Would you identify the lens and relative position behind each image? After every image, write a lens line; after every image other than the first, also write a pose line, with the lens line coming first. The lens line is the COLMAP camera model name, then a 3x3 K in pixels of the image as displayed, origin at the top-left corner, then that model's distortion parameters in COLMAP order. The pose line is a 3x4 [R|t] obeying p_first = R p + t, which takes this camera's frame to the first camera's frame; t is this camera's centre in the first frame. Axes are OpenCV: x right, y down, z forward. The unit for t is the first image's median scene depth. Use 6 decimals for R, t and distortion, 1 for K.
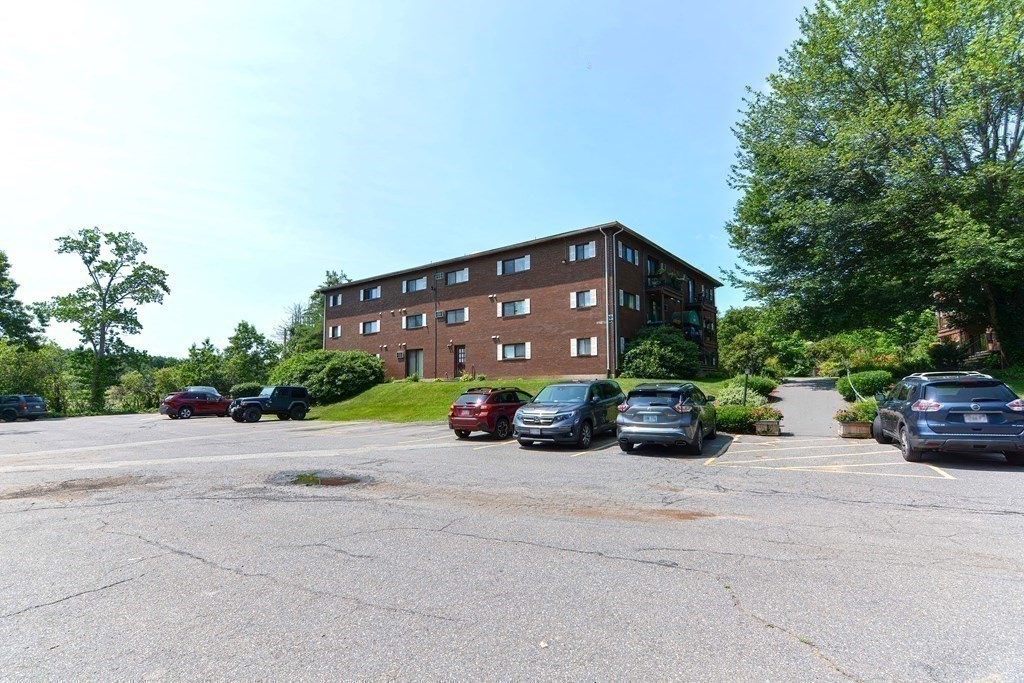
lens RADIAL K [[504.2, 0, 510.5], [0, 504.2, 344.7], [0, 0, 1]] dist [0.003469, -0.000381]
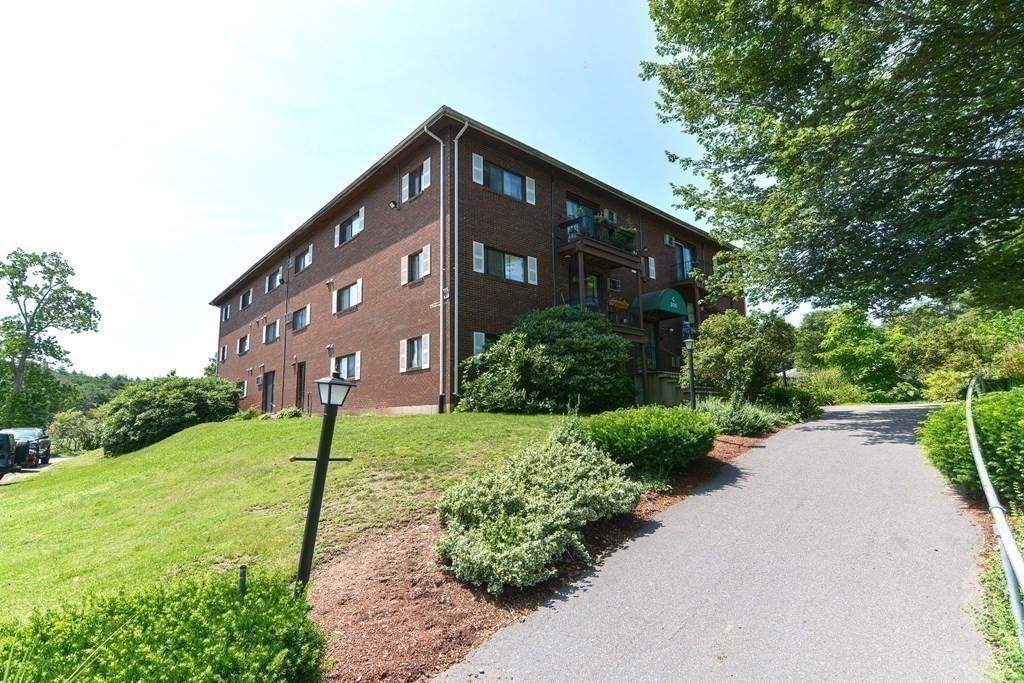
lens RADIAL K [[504.2, 0, 510.5], [0, 504.2, 344.7], [0, 0, 1]] dist [0.003469, -0.000381]
pose [[0.983137, -0.037968, -0.178887, 0.320750], [0.027633, 0.997821, -0.059913, 0.027869], [0.180772, 0.053959, 0.982044, 0.462771]]
